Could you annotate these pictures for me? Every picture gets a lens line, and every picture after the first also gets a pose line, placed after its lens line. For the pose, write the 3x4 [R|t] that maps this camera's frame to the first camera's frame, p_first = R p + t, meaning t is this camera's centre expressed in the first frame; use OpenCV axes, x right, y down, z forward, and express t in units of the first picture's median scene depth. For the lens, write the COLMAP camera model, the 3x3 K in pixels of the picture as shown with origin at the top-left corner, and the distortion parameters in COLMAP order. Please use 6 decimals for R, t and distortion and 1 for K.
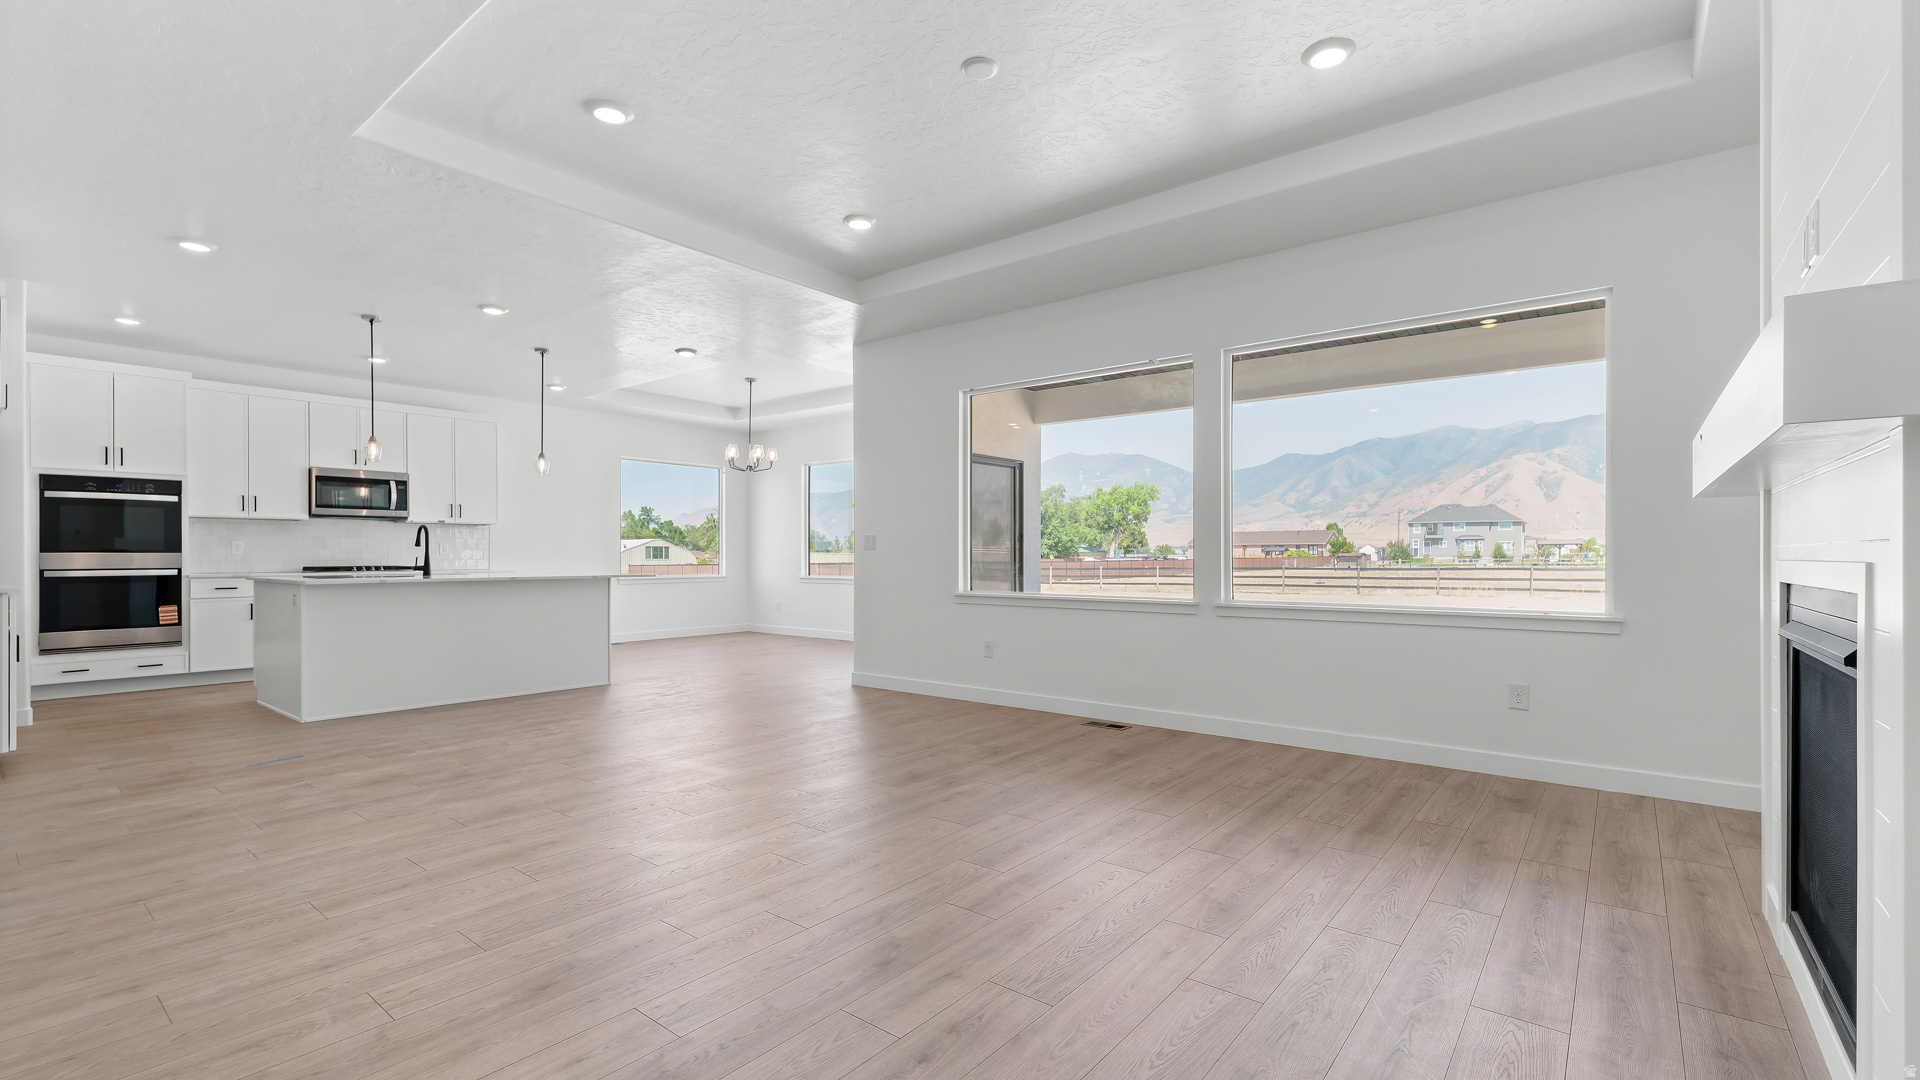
lens RADIAL K [[825.3, 0, 965.5], [0, 825.3, 553.9], [0, 0, 1]] dist [-0.001222, 0.000186]
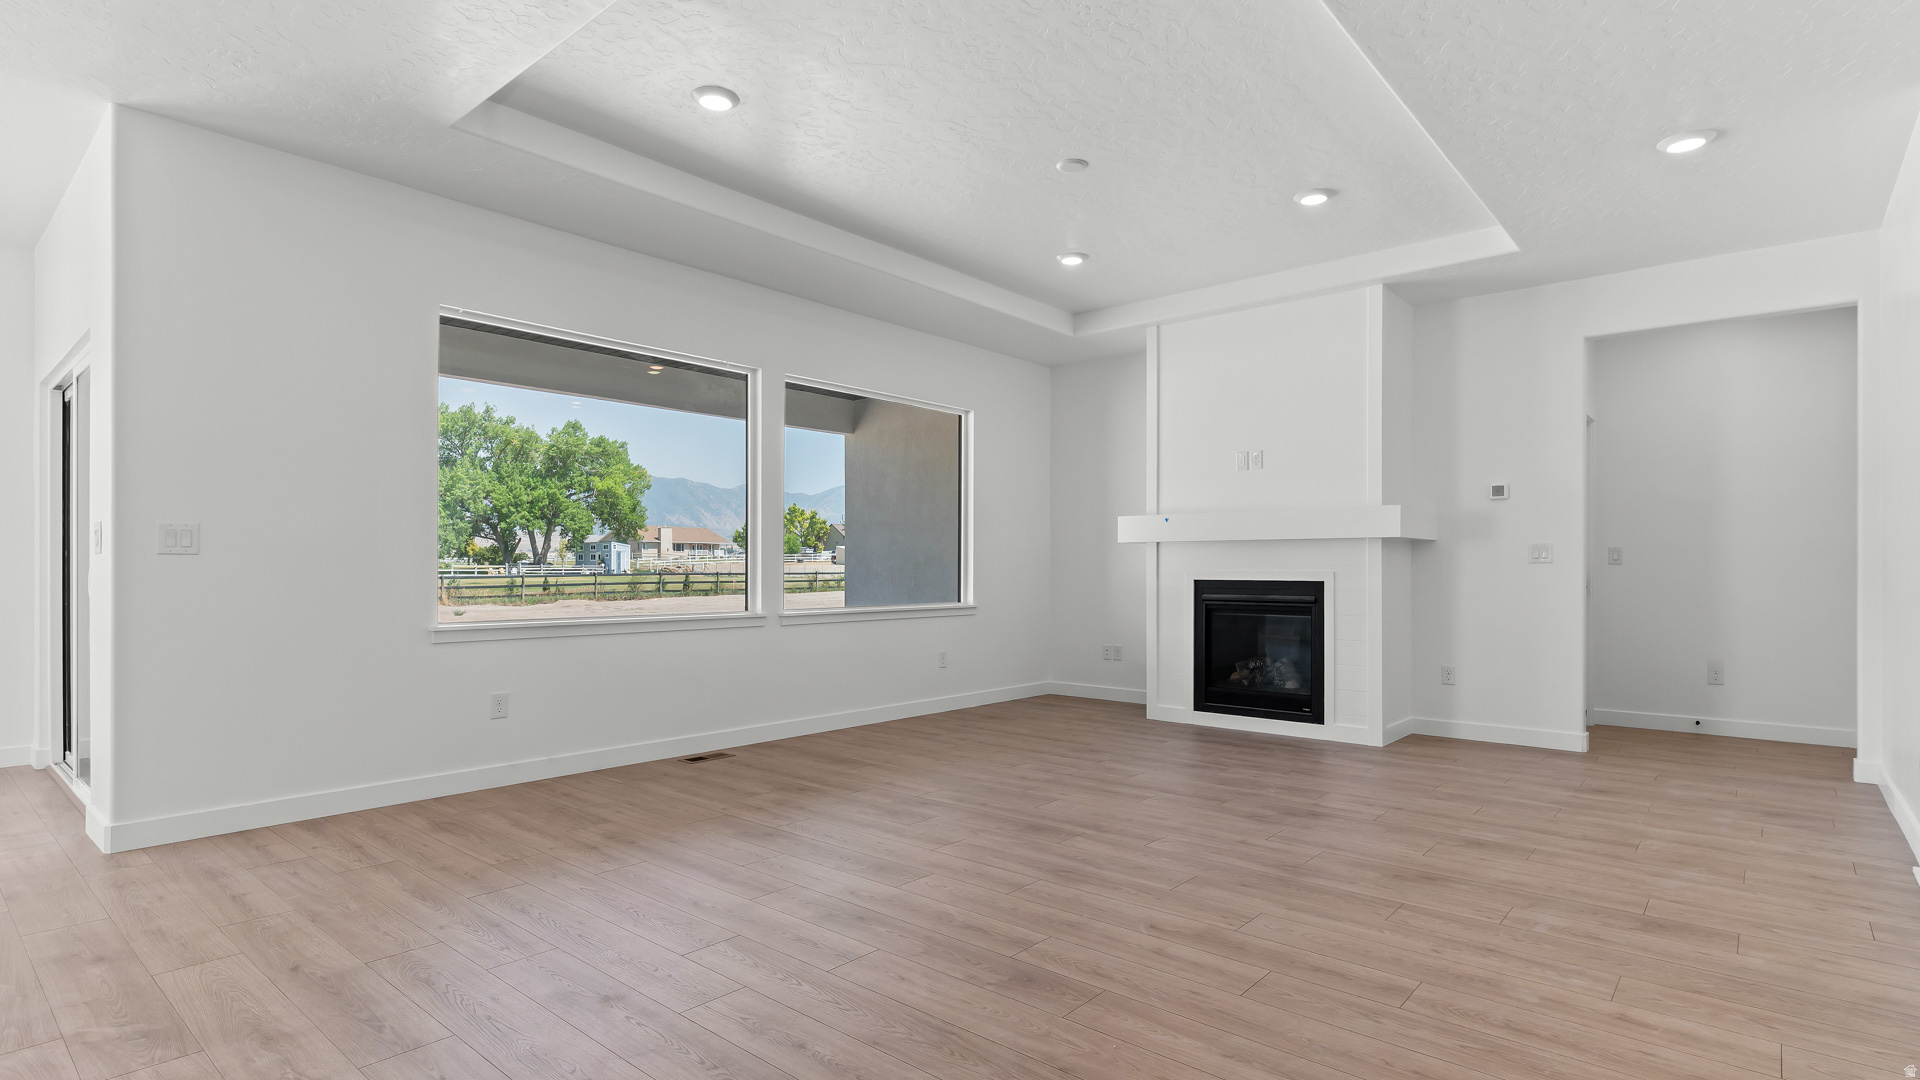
lens RADIAL K [[943.9, 0, 969.7], [0, 943.9, 572.4], [0, 0, 1]] dist [0.001600, -0.000028]
pose [[0.034976, -0.000921, 0.999388, -1.247636], [-0.004900, 0.999987, 0.001093, 0.005440], [-0.999376, -0.004935, 0.034971, 1.006679]]
